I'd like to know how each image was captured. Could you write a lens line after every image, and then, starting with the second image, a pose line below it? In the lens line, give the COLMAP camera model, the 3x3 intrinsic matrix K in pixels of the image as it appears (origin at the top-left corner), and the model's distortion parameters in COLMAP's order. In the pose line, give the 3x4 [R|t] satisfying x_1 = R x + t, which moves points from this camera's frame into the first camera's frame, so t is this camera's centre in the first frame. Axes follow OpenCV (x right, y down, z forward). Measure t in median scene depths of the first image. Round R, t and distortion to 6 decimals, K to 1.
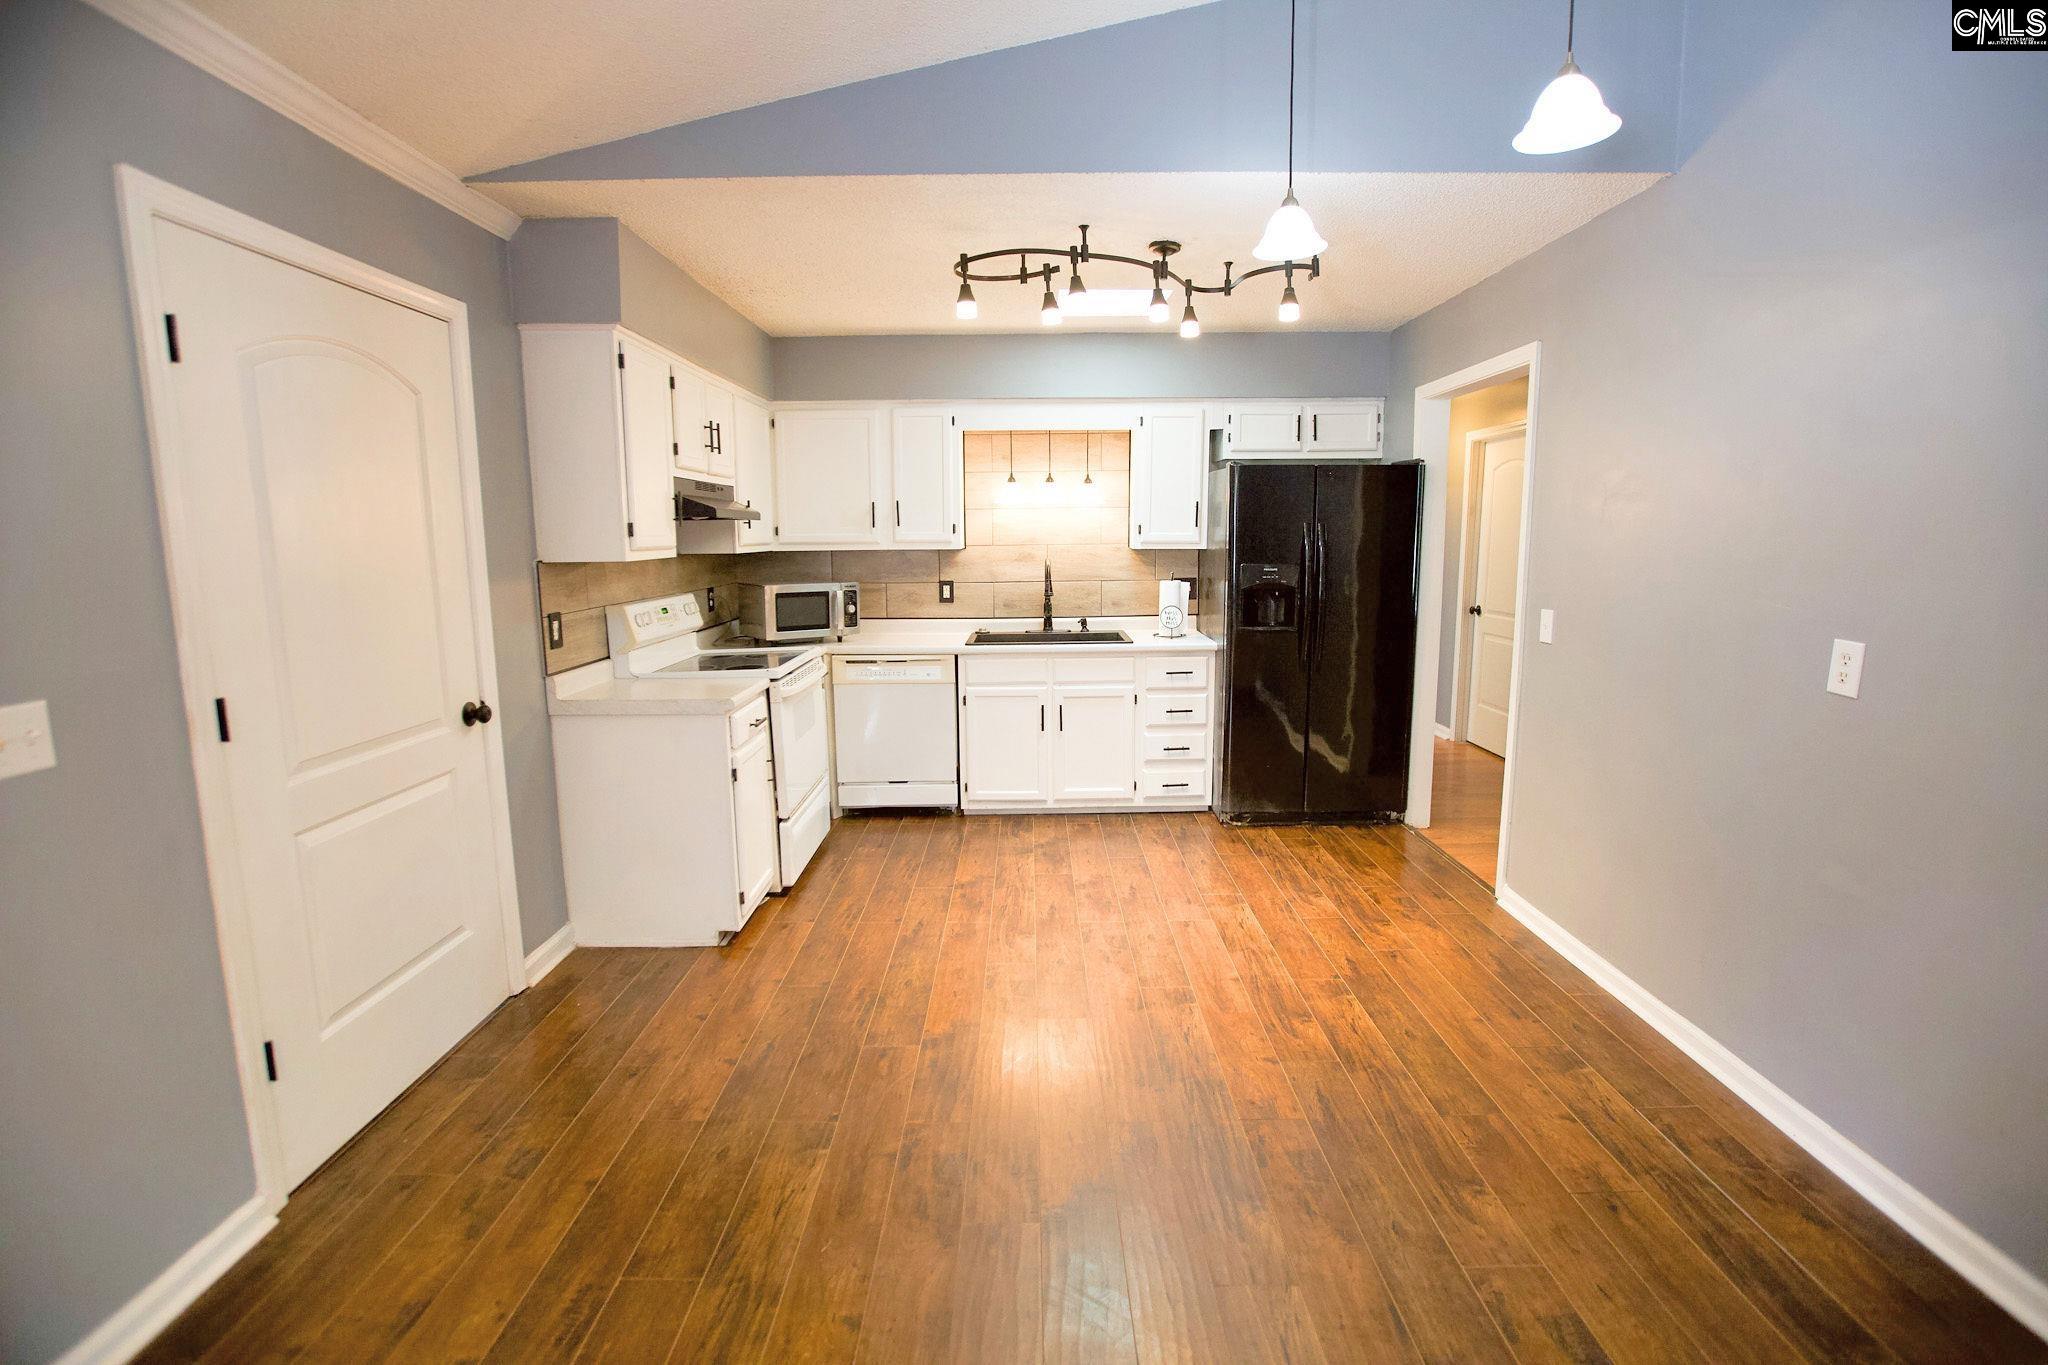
lens RADIAL K [[937.7, 0, 1020.6], [0, 937.7, 669.2], [0, 0, 1]] dist [-0.046964, 0.011878]
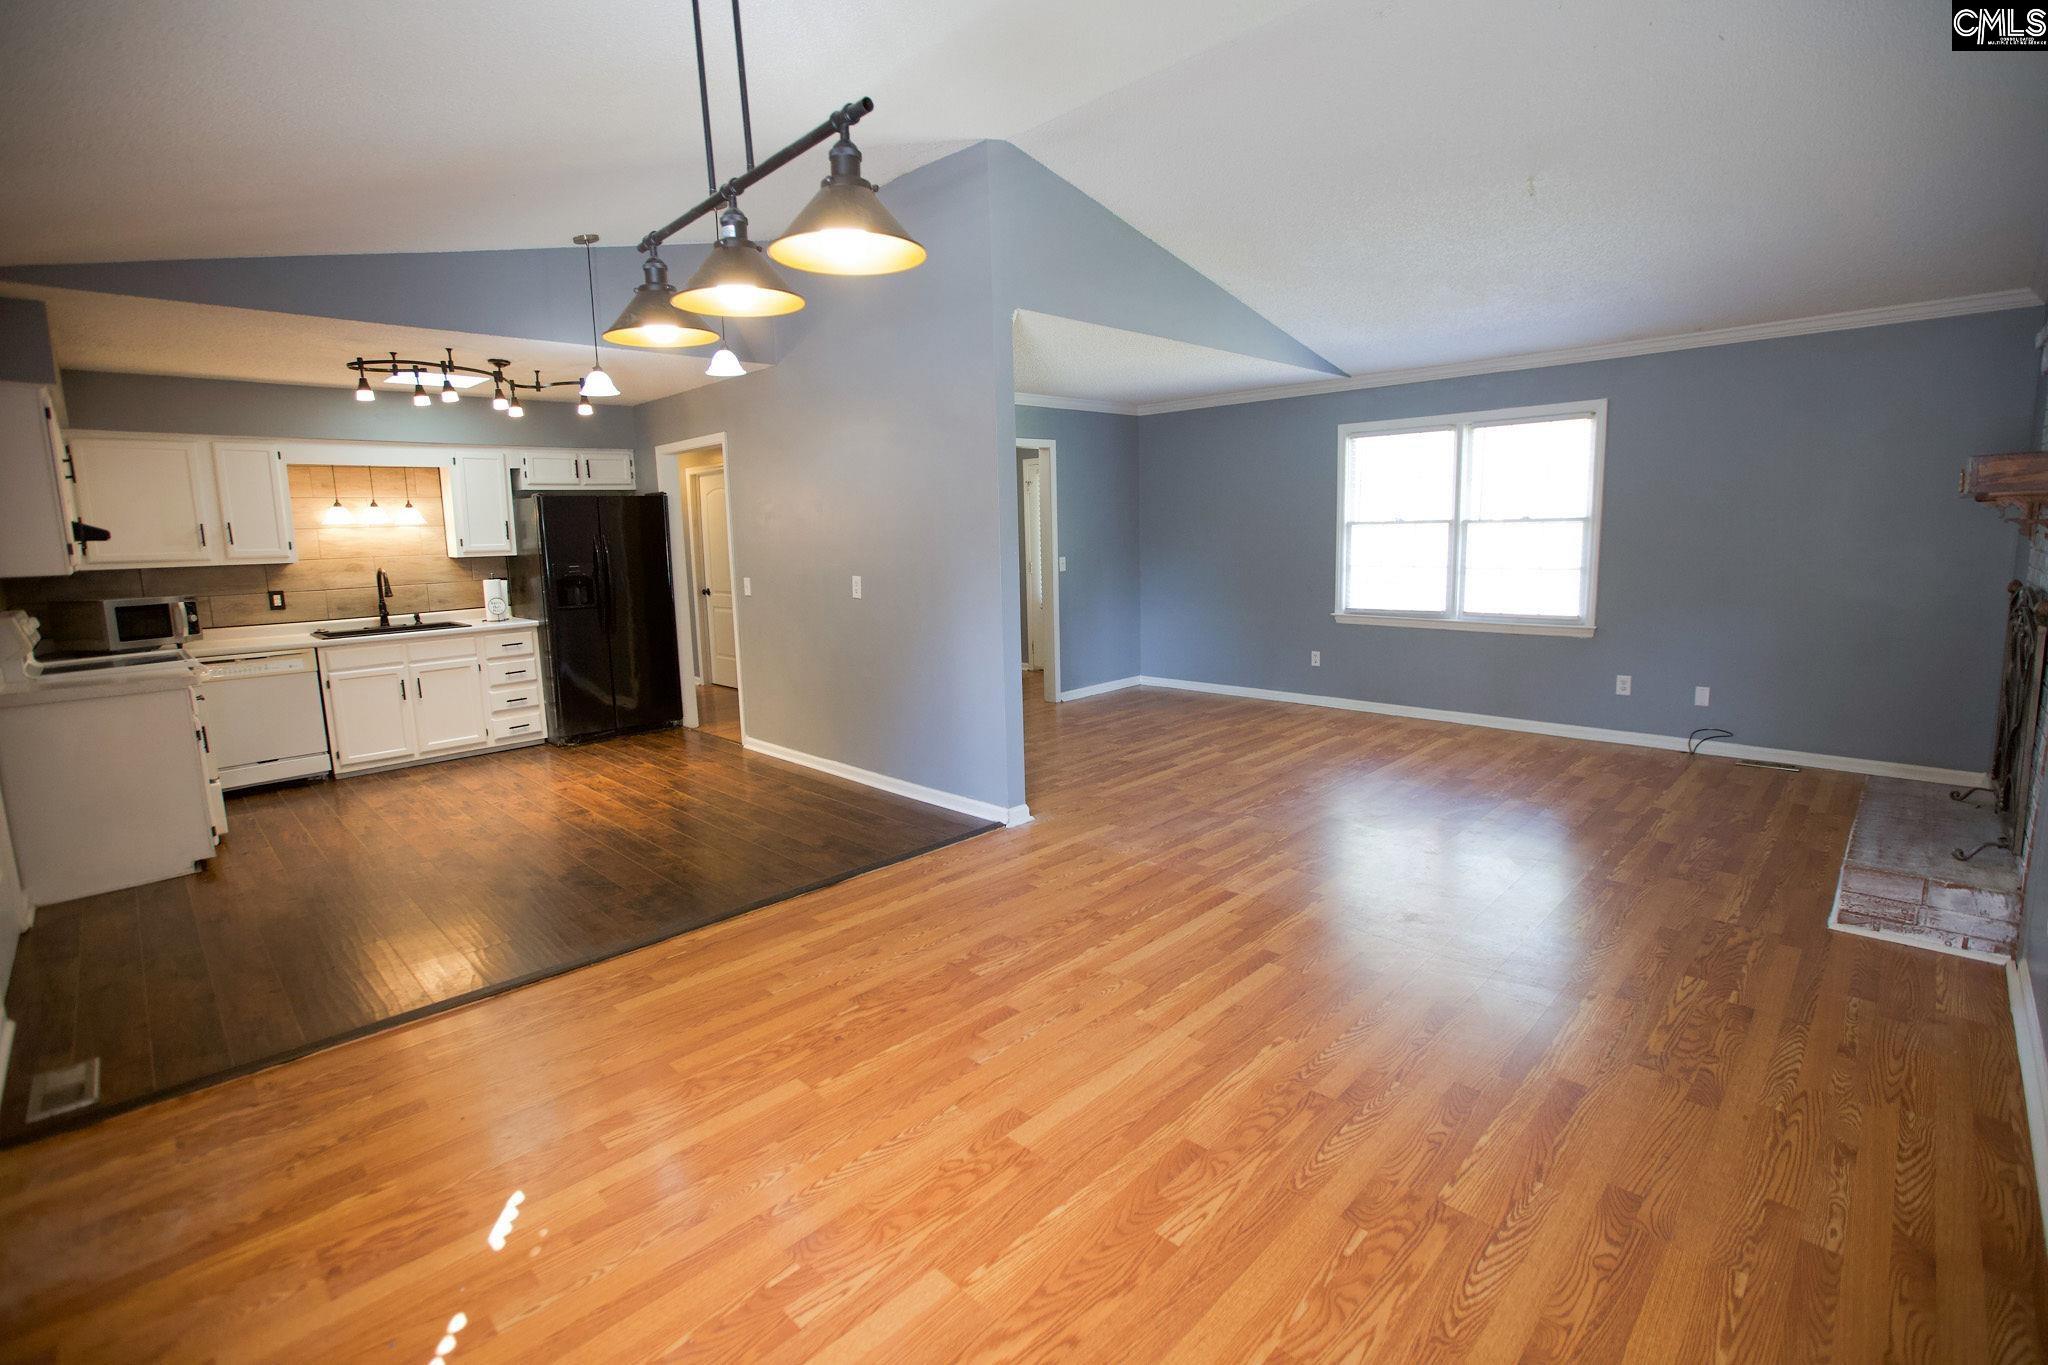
lens RADIAL K [[937.7, 0, 1020.6], [0, 937.7, 669.2], [0, 0, 1]] dist [-0.046964, 0.011878]
pose [[0.703616, -0.113885, 0.701394, -0.260839], [0.120806, 0.991875, 0.039862, 0.075287], [-0.700236, 0.056685, 0.711658, -0.488331]]
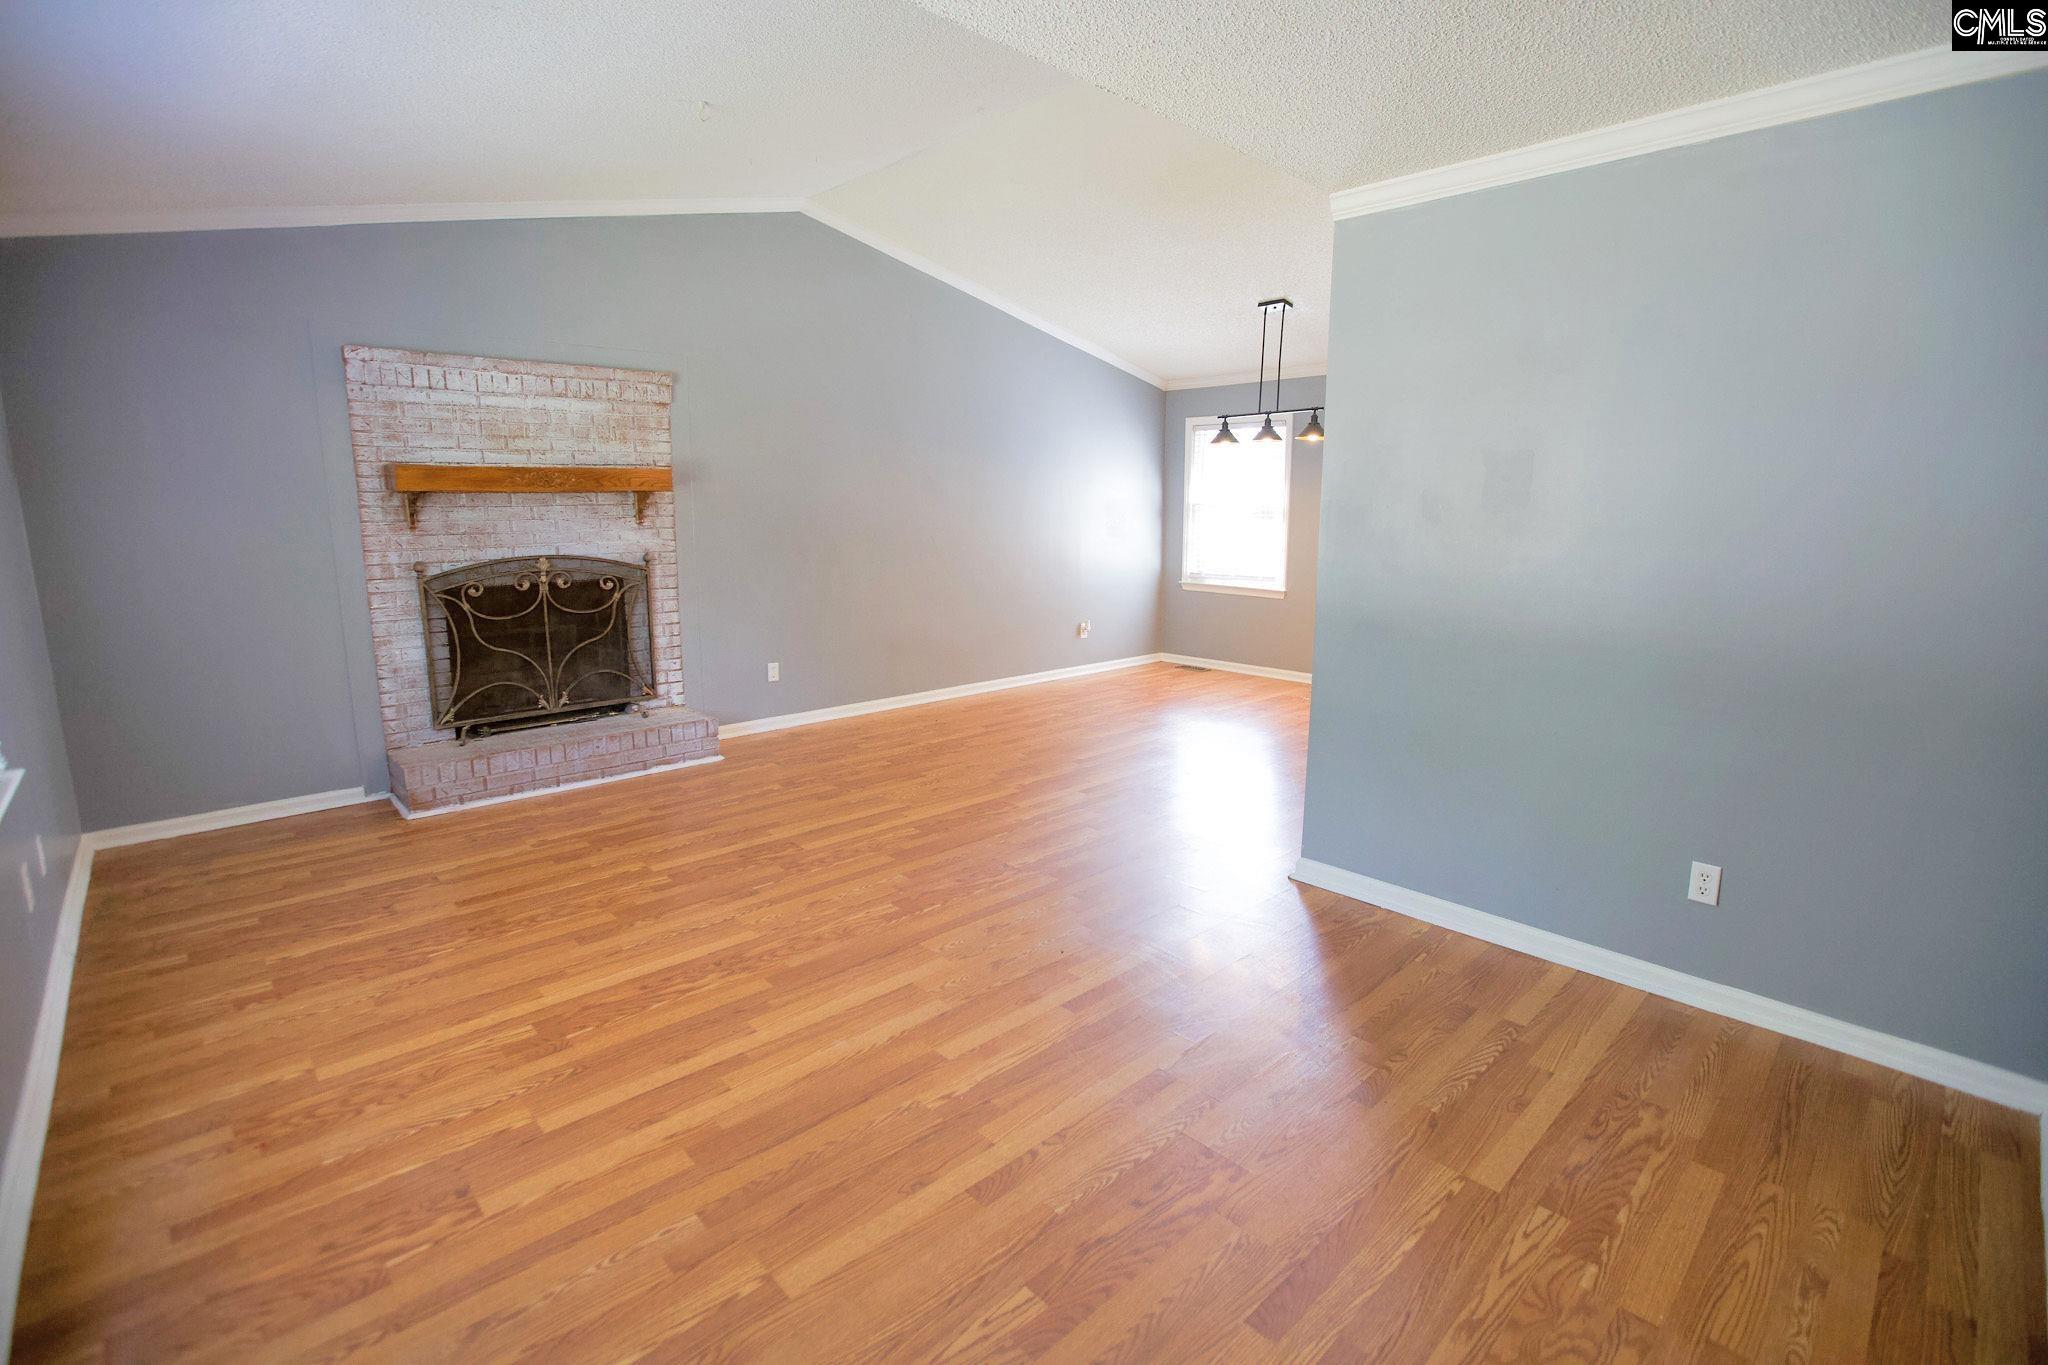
lens RADIAL K [[937.7, 0, 1020.6], [0, 937.7, 669.2], [0, 0, 1]] dist [-0.046964, 0.011878]
pose [[-0.732237, 0.128444, -0.668828, 1.084213], [-0.088840, 0.955649, 0.280789, -0.081965], [0.675230, 0.265023, -0.688351, 0.554062]]
